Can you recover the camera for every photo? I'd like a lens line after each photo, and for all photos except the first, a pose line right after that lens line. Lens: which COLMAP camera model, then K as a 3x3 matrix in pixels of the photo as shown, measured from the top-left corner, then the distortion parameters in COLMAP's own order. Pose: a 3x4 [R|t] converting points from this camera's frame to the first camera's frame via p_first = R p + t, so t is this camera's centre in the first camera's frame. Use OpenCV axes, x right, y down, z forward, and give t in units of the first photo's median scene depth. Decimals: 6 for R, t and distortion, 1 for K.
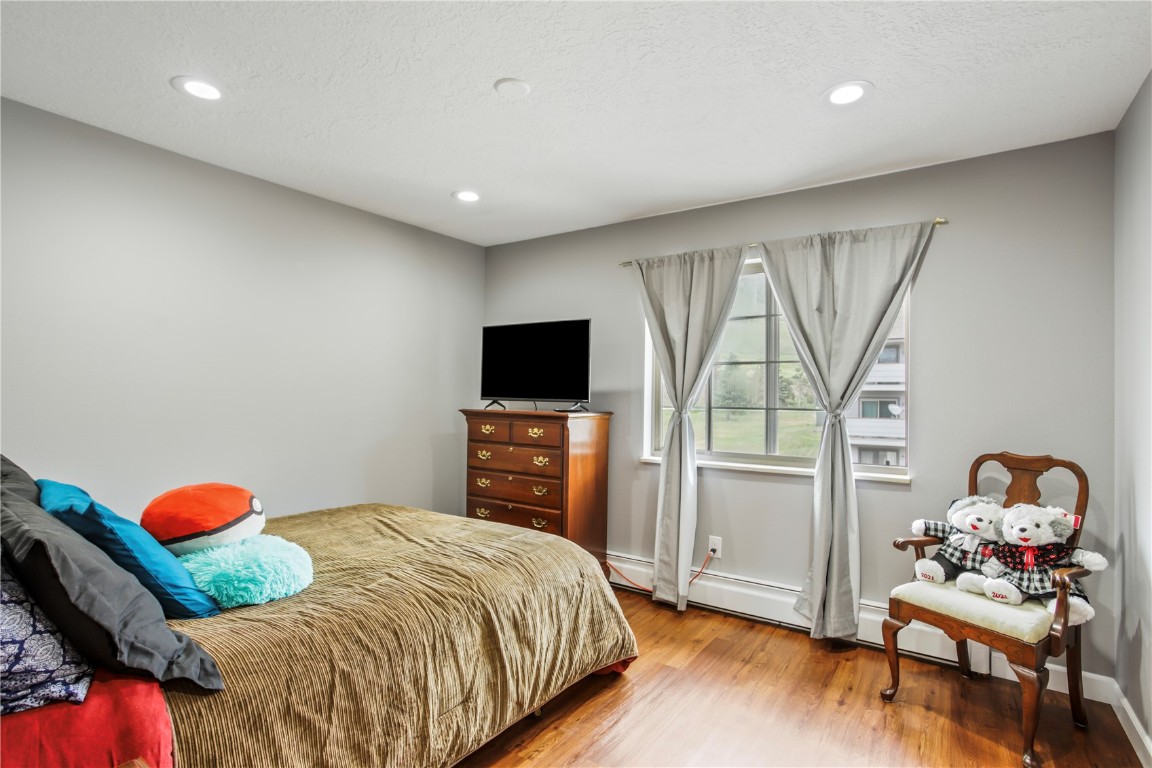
lens RADIAL K [[569.7, 0, 582.1], [0, 569.7, 384.6], [0, 0, 1]] dist [-0.050631, 0.023044]
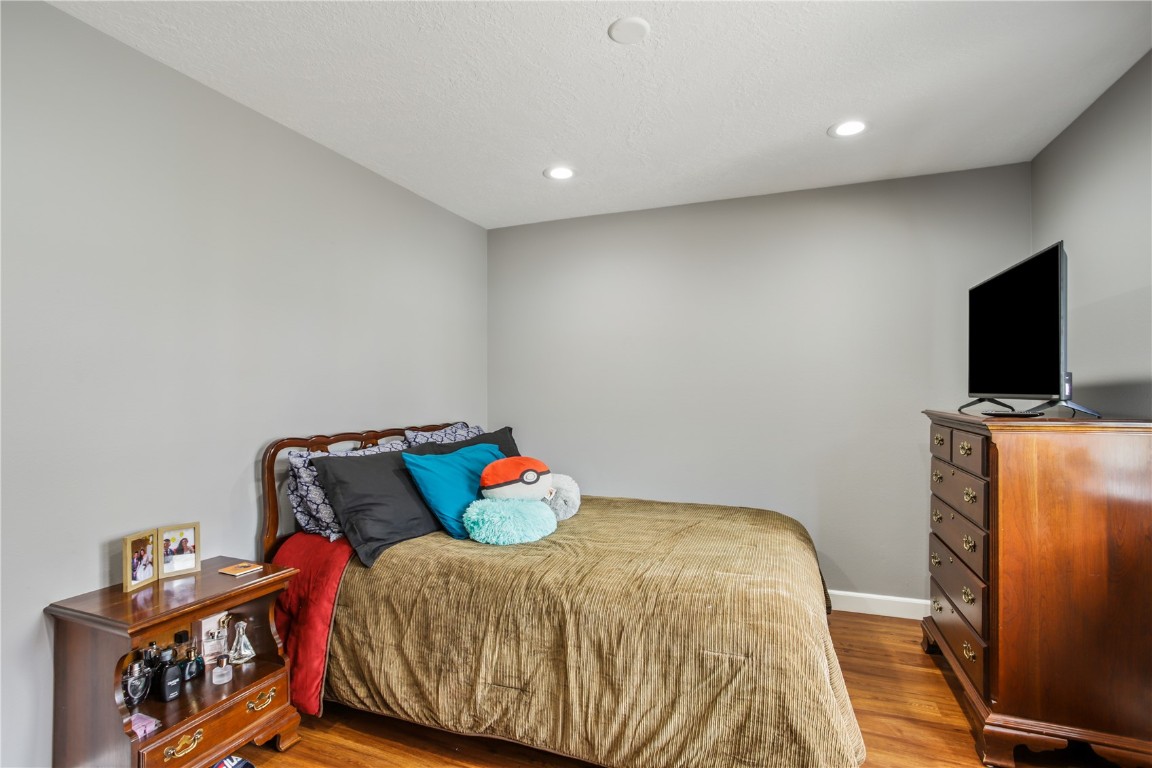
lens RADIAL K [[569.7, 0, 582.6], [0, 569.7, 387.3], [0, 0, 1]] dist [-0.050631, 0.023044]
pose [[0.210479, -0.021908, -0.977353, 0.767492], [0.025936, 0.999522, -0.016819, 0.028848], [0.977254, -0.021809, 0.210947, 0.834226]]
